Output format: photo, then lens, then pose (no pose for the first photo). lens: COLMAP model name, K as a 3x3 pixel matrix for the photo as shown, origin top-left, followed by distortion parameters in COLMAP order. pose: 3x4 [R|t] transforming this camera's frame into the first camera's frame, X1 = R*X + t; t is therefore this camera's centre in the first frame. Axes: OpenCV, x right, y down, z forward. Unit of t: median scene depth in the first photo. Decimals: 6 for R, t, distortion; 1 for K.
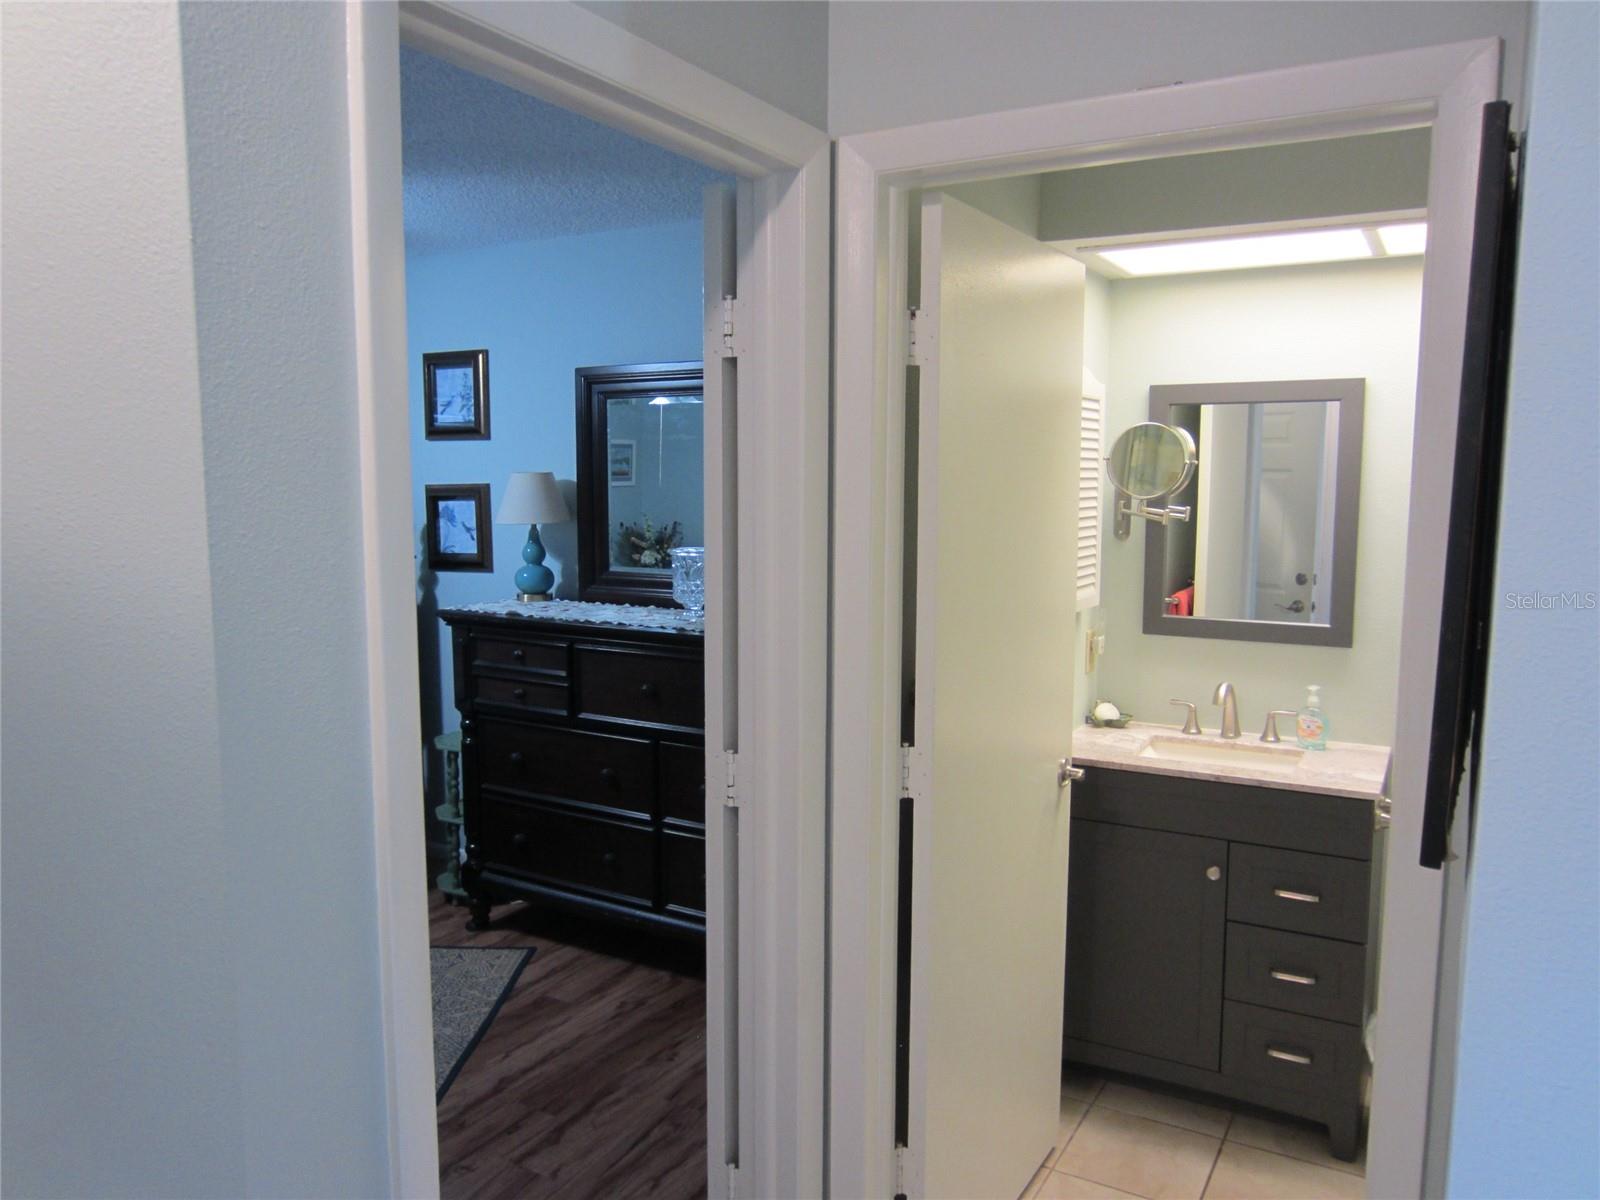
lens RADIAL K [[1160.3, 0, 794.1], [0, 1160.3, 608.8], [0, 0, 1]] dist [-0.017198, 0.009107]
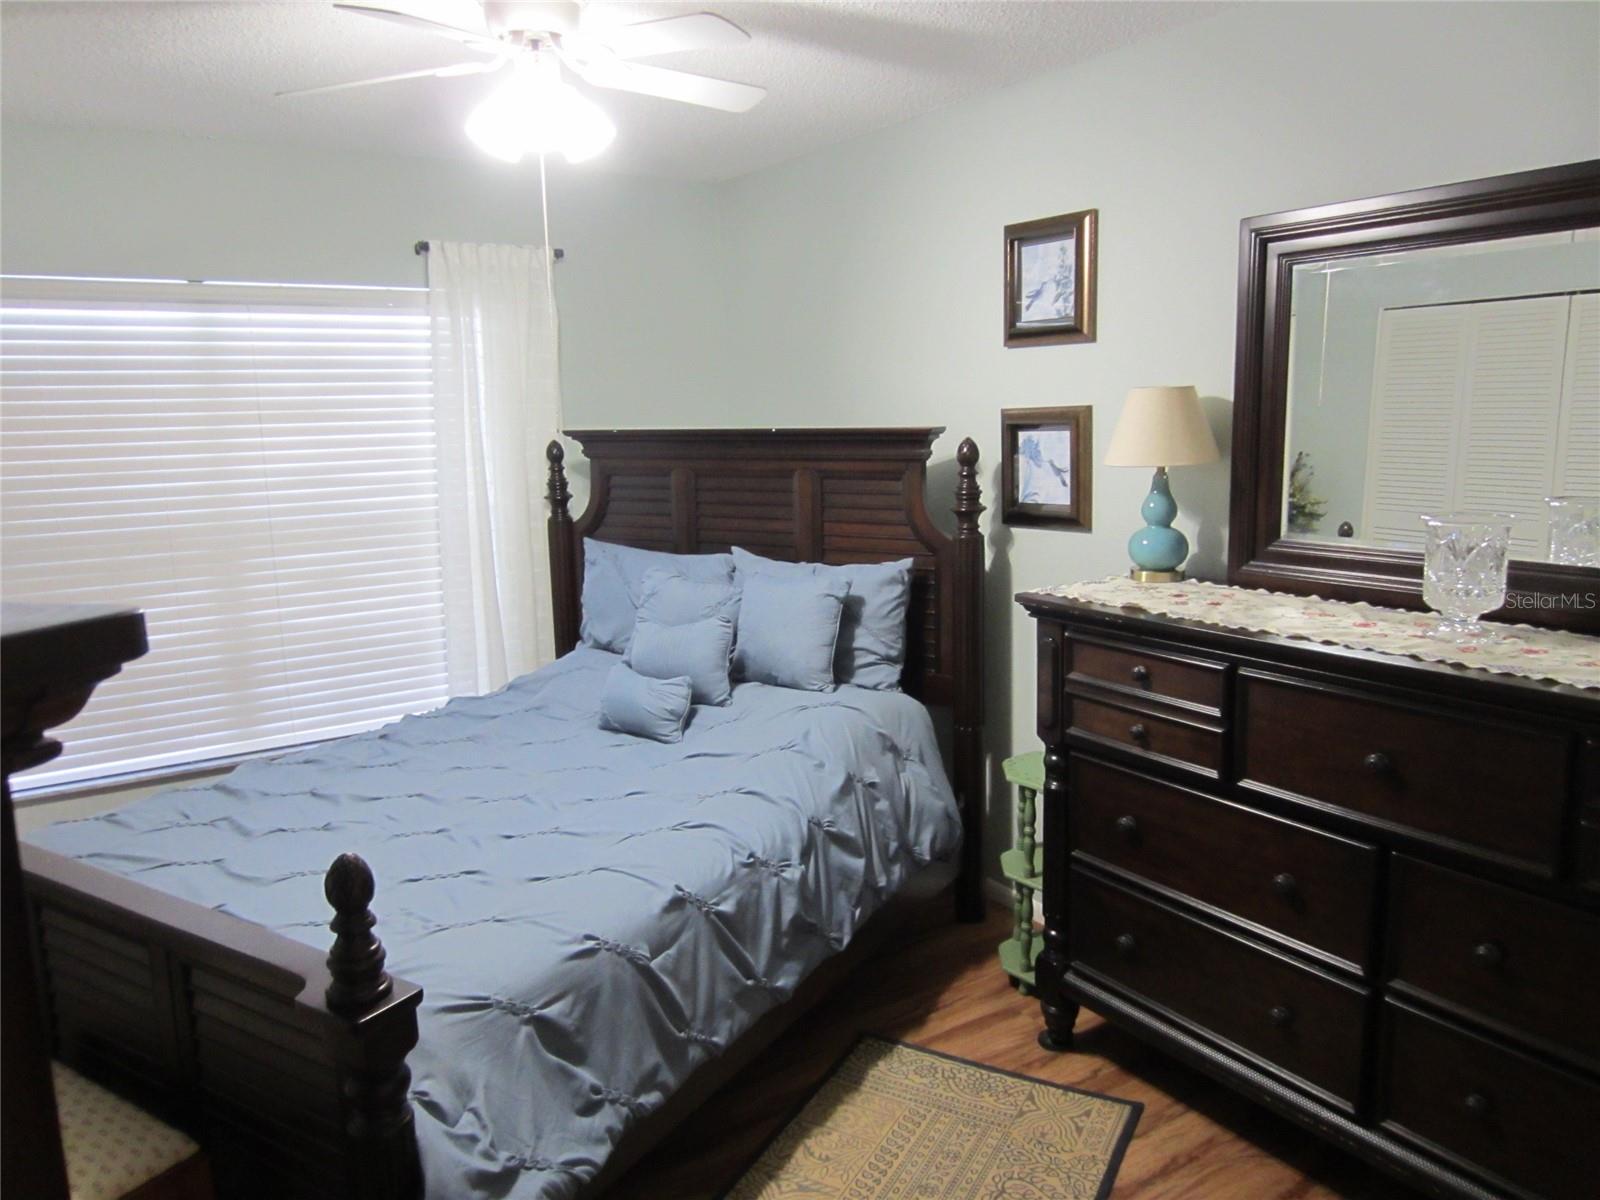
lens RADIAL K [[1160.3, 0, 794.5], [0, 1160.3, 615.3], [0, 0, 1]] dist [-0.017198, 0.009107]
pose [[0.893314, 0.053470, -0.446242, -0.111333], [-0.020881, 0.996763, 0.077635, -0.034524], [0.448949, -0.060035, 0.891539, 0.307159]]
